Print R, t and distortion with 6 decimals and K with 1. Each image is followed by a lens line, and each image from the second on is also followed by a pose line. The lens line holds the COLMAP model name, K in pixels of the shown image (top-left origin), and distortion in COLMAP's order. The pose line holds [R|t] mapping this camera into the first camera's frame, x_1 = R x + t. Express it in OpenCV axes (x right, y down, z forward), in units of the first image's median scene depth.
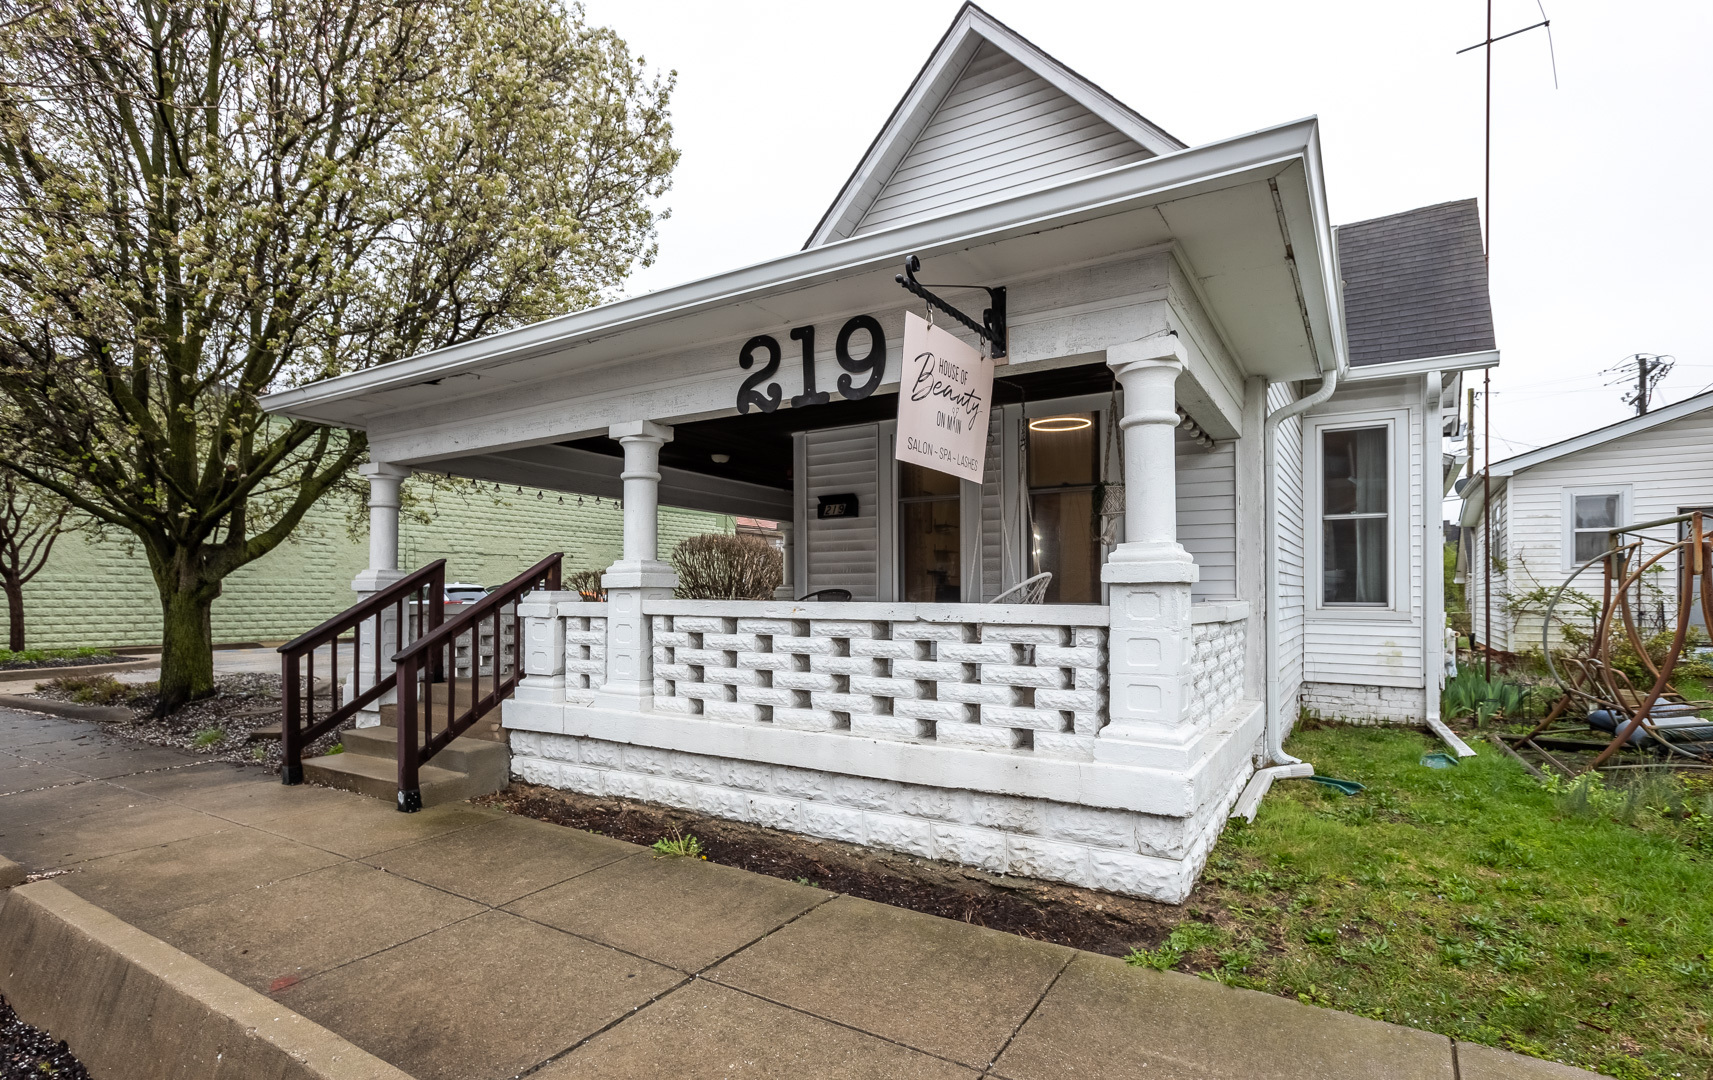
lens RADIAL K [[833.9, 0, 853.1], [0, 833.9, 594.9], [0, 0, 1]] dist [-0.004837, 0.000436]
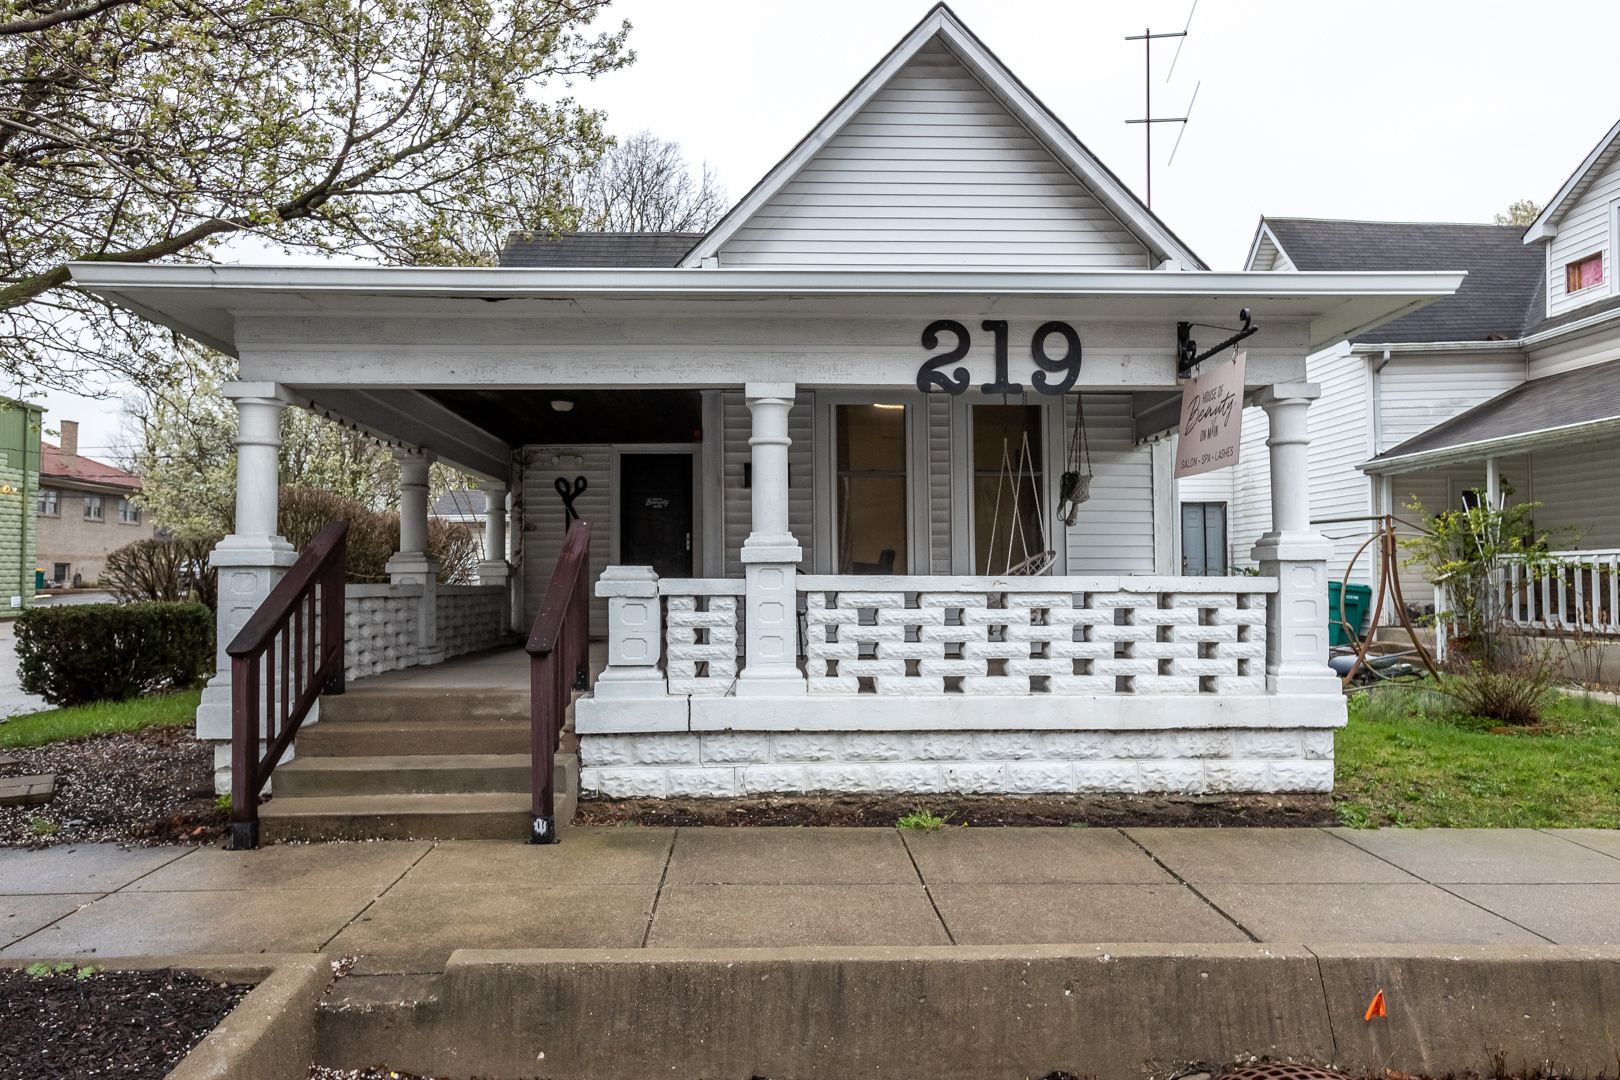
lens RADIAL K [[1060.0, 0, 810.0], [0, 1060.0, 540.0], [0, 0, 1]] dist [0.012239, 0.002630]
pose [[0.822768, 0.014396, 0.568195, -1.035730], [0.002850, 0.999562, -0.029453, 0.001395], [-0.568371, 0.025852, 0.822366, 0.017433]]
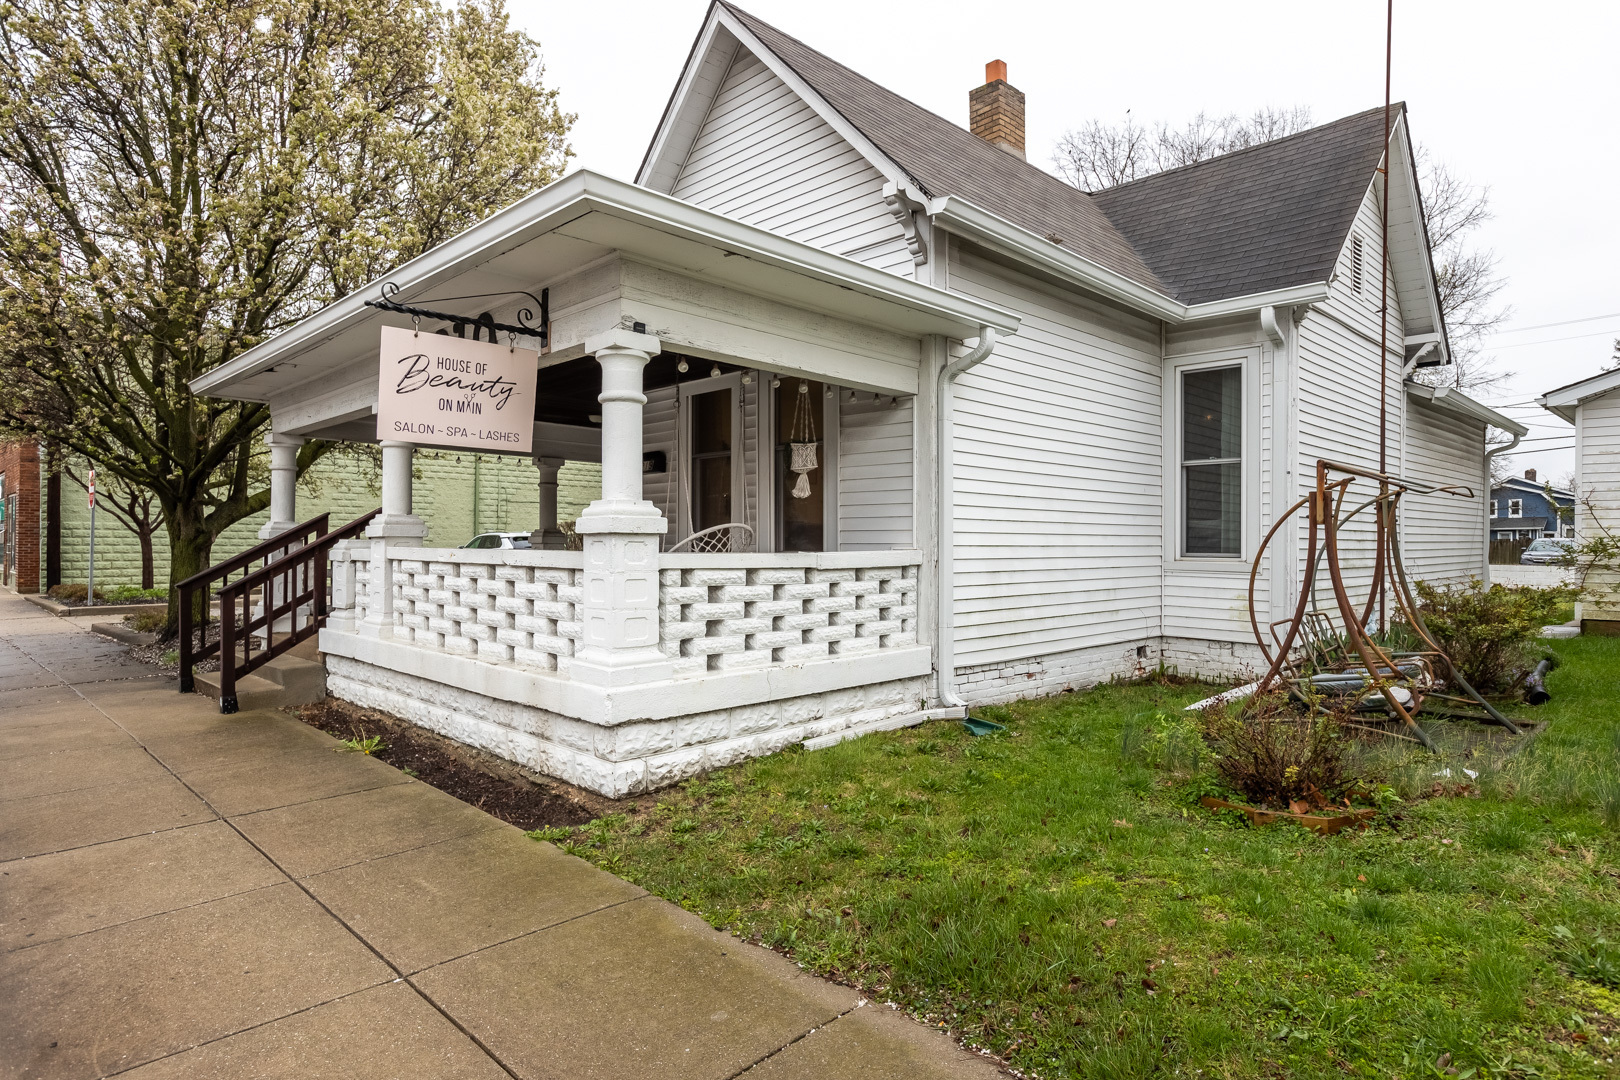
lens RADIAL K [[903.9, 0, 845.3], [0, 903.9, 547.0], [0, 0, 1]] dist [0.004151, 0.001504]
pose [[0.977242, 0.003693, -0.212097, 0.771810], [-0.003031, 0.999989, 0.003448, -0.000400], [0.212107, -0.002727, 0.977243, -0.167437]]
